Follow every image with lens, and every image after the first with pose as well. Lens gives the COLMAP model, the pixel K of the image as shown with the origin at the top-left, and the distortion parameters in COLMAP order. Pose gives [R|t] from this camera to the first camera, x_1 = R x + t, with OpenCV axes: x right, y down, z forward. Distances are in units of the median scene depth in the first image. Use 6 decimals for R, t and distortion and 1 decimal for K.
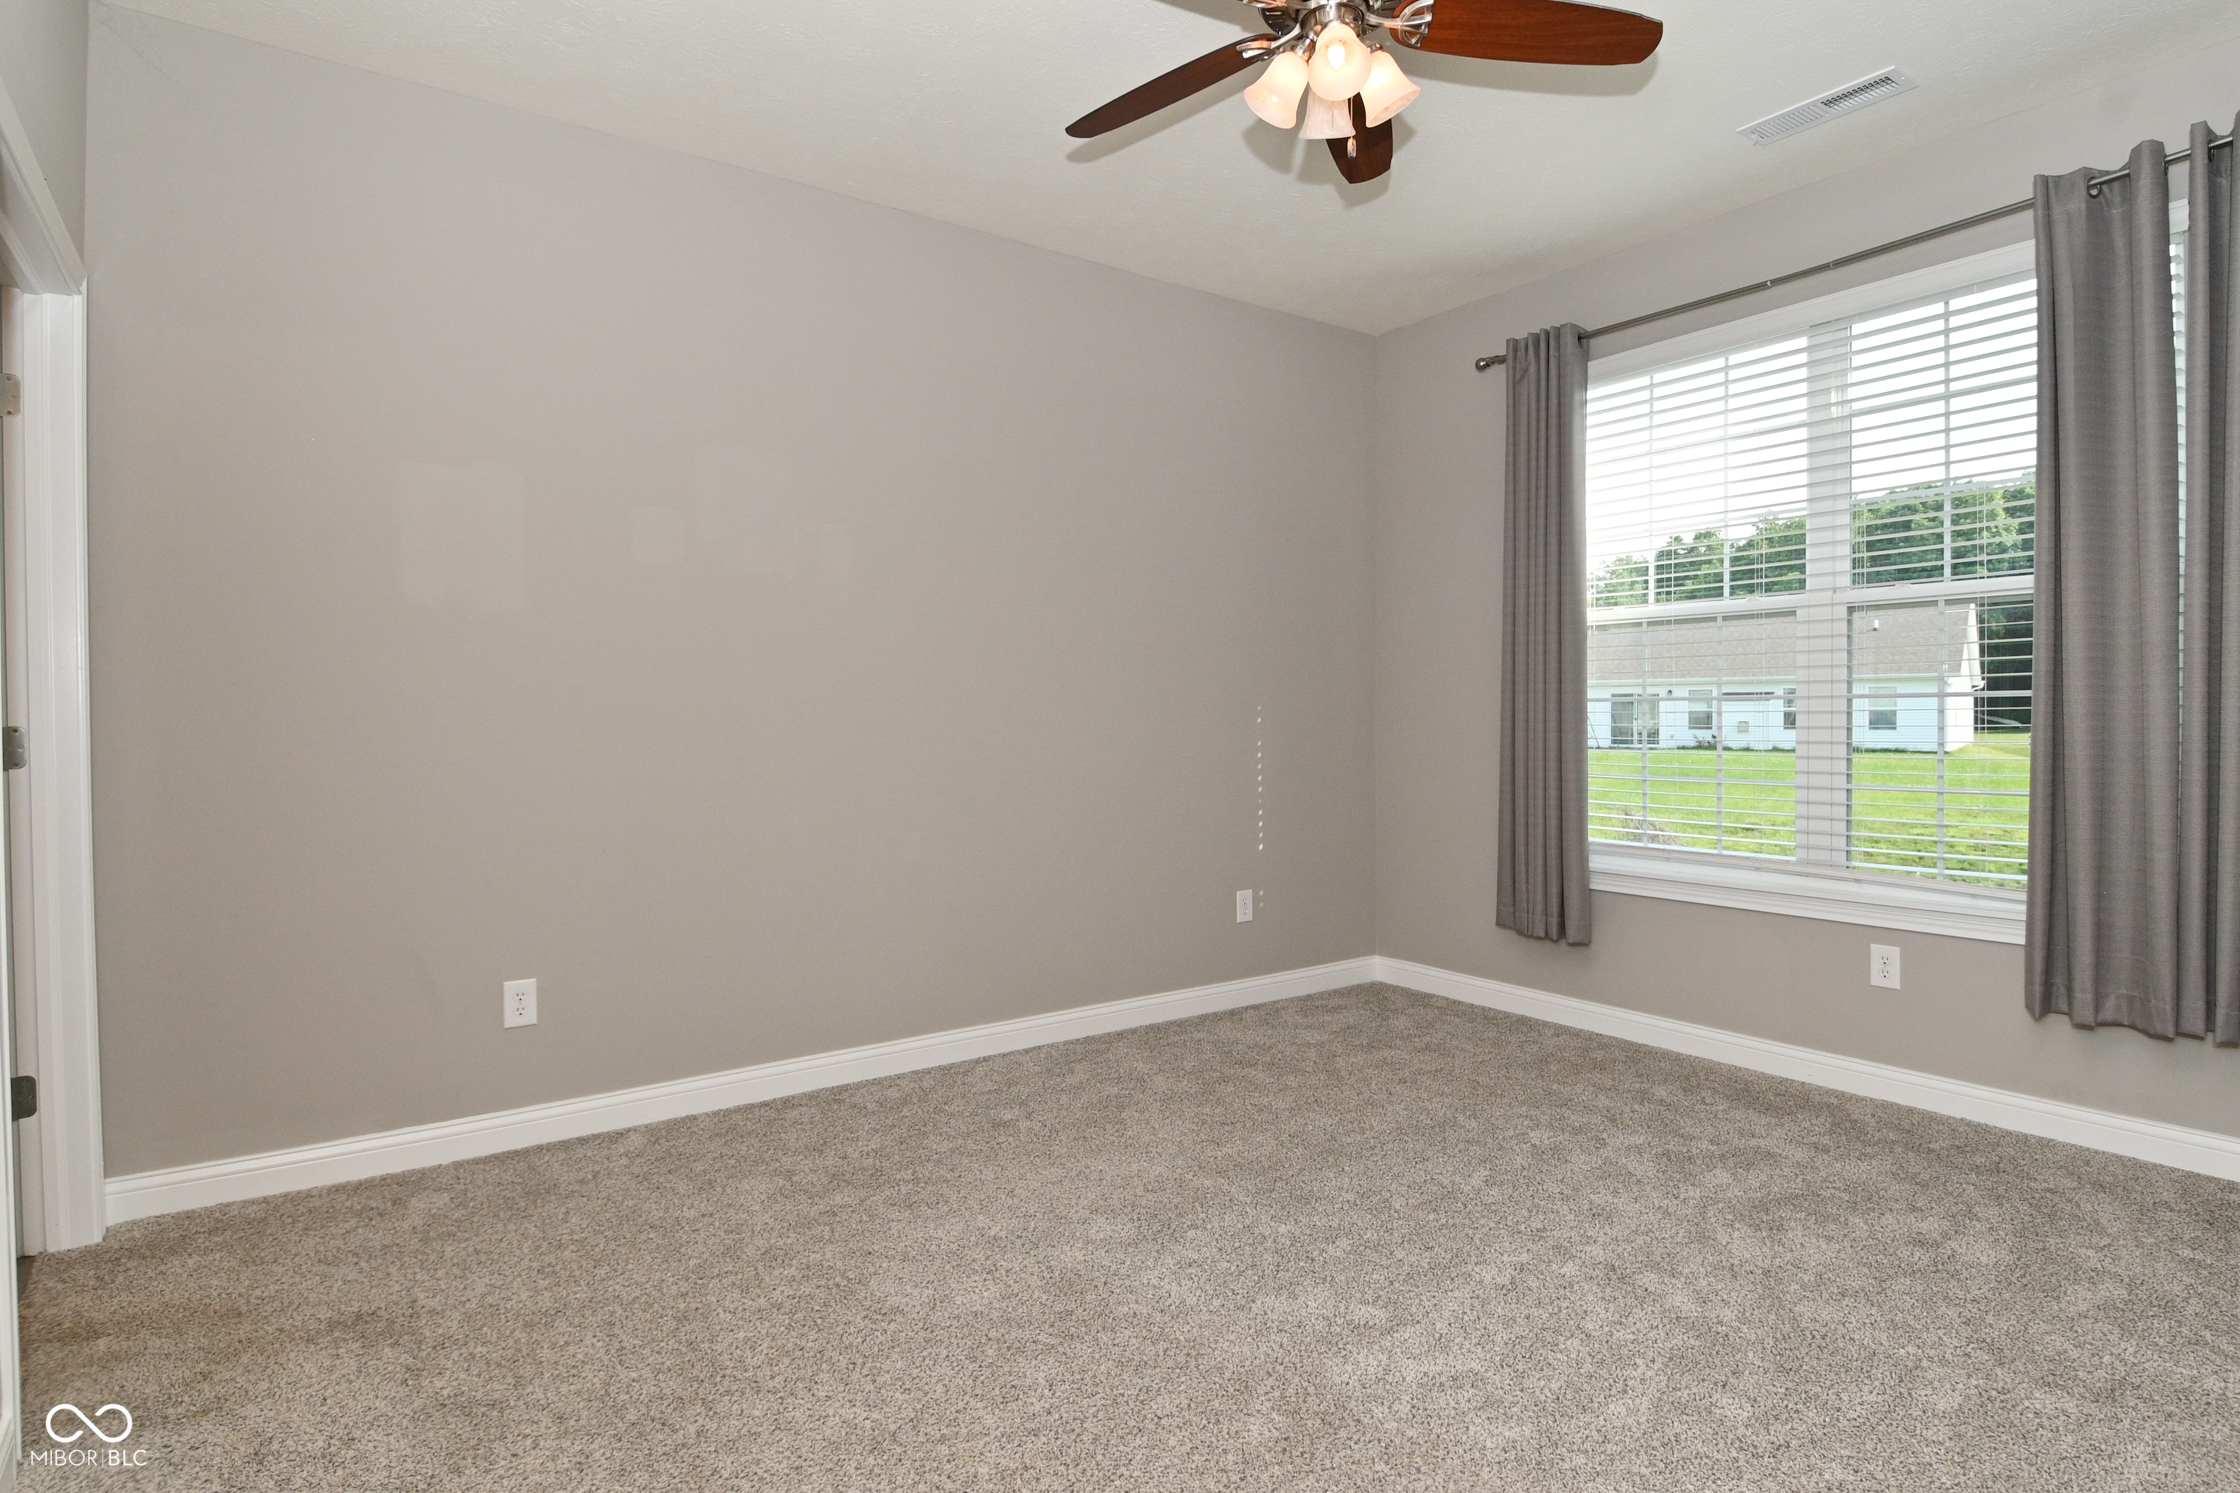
lens RADIAL K [[1126.1, 0, 1101.4], [0, 1126.1, 738.4], [0, 0, 1]] dist [0.014398, -0.025864]
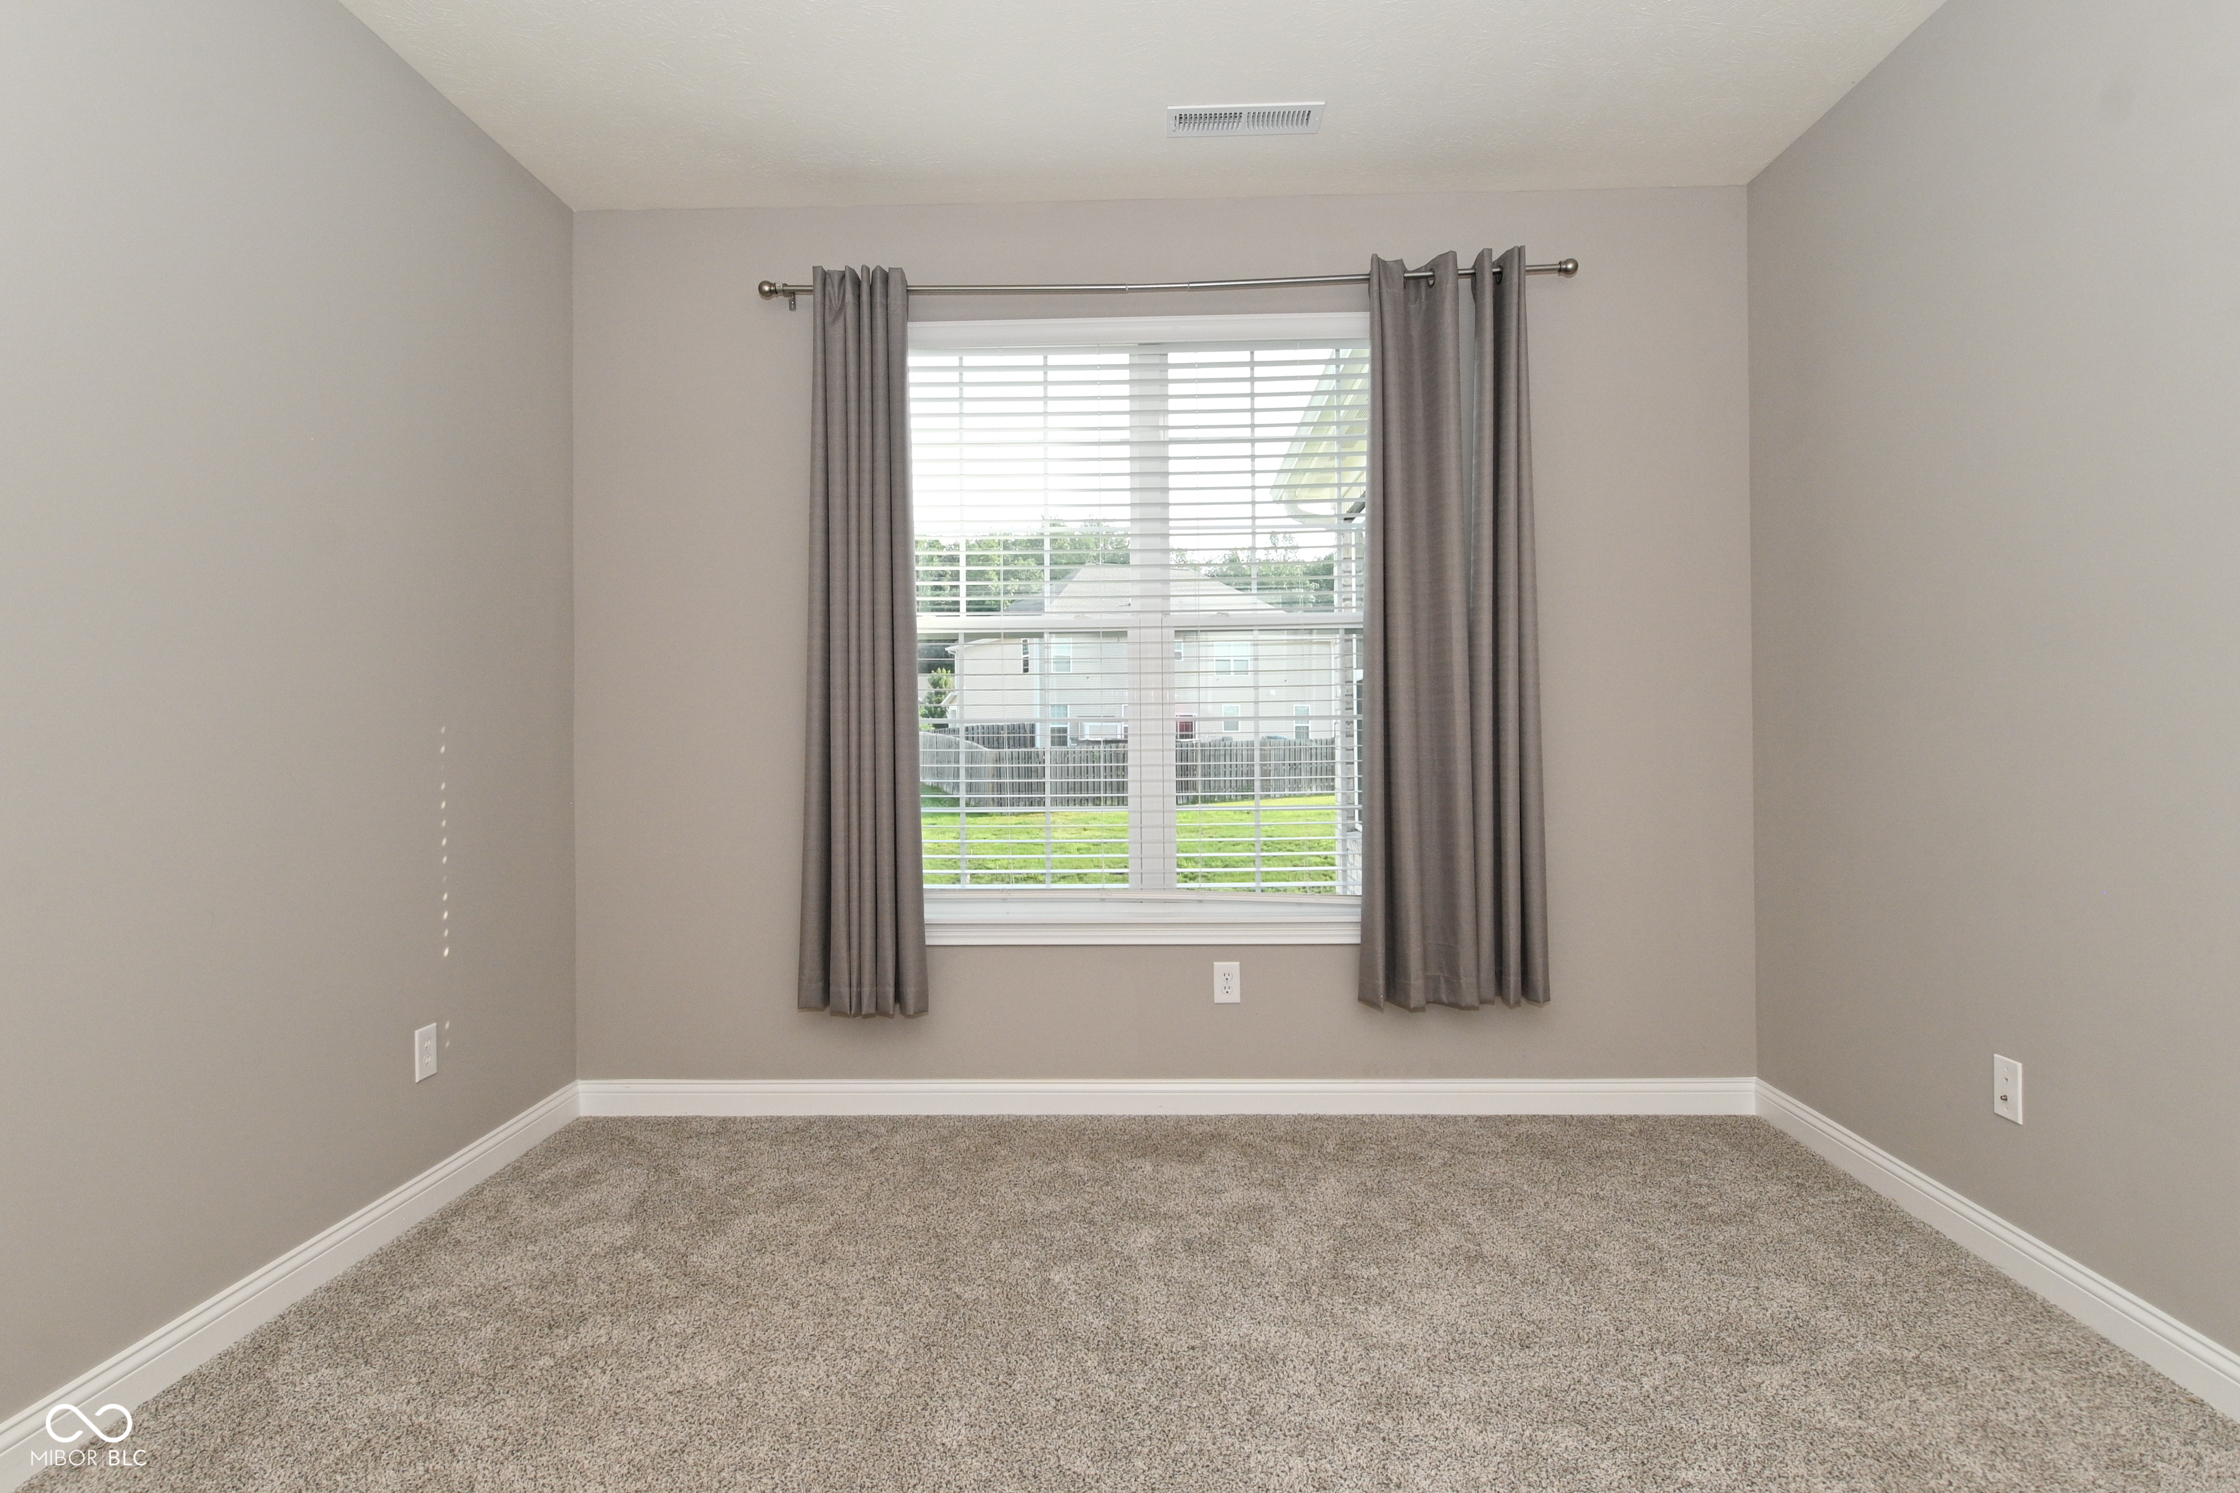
lens RADIAL K [[1187.0, 0, 1122.2], [0, 1187.0, 729.7], [0, 0, 1]] dist [0.017598, -0.028857]
pose [[0.602740, -0.000524, 0.797937, -0.207109], [0.021207, 0.999657, -0.015363, -0.011853], [-0.797655, 0.026182, 0.602545, 0.384389]]
